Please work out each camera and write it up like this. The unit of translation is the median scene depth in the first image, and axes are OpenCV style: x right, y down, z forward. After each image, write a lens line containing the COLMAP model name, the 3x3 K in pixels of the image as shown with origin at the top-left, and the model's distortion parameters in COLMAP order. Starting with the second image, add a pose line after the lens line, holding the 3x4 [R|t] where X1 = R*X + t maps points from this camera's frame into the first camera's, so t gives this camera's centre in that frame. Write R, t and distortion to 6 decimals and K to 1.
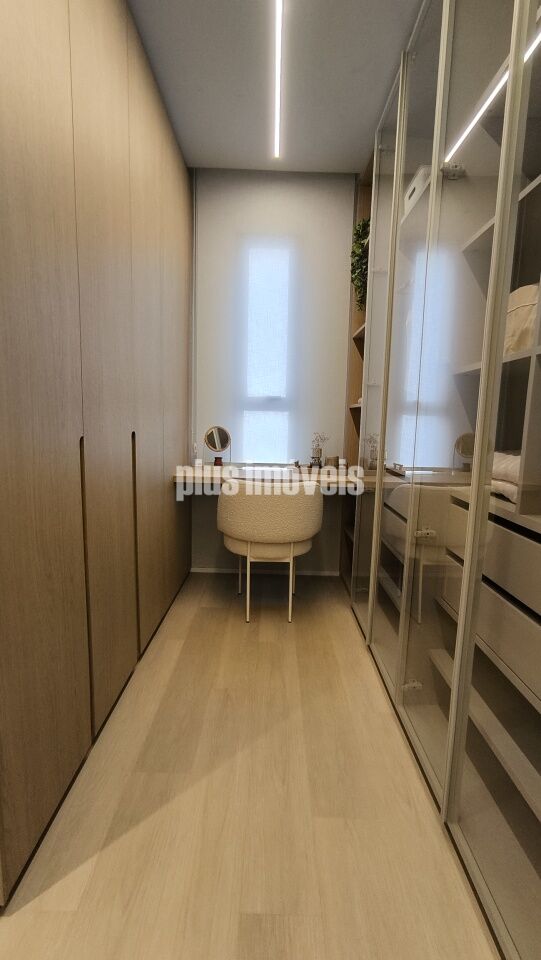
lens RADIAL K [[433.9, 0, 270.7], [0, 433.9, 480.1], [0, 0, 1]] dist [0.005631, 0.000489]
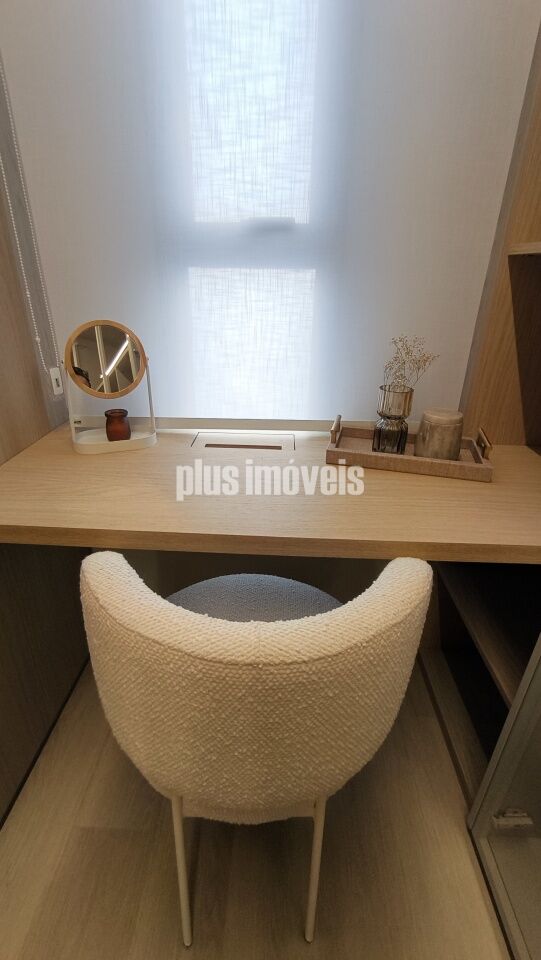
lens RADIAL K [[433.9, 0, 268.4], [0, 433.9, 477.4], [0, 0, 1]] dist [0.005631, 0.000489]
pose [[0.999677, 0.004969, -0.024928, 0.013720], [0.002771, 0.953559, 0.301193, -0.108797], [0.025267, -0.301165, 0.953237, 0.649060]]
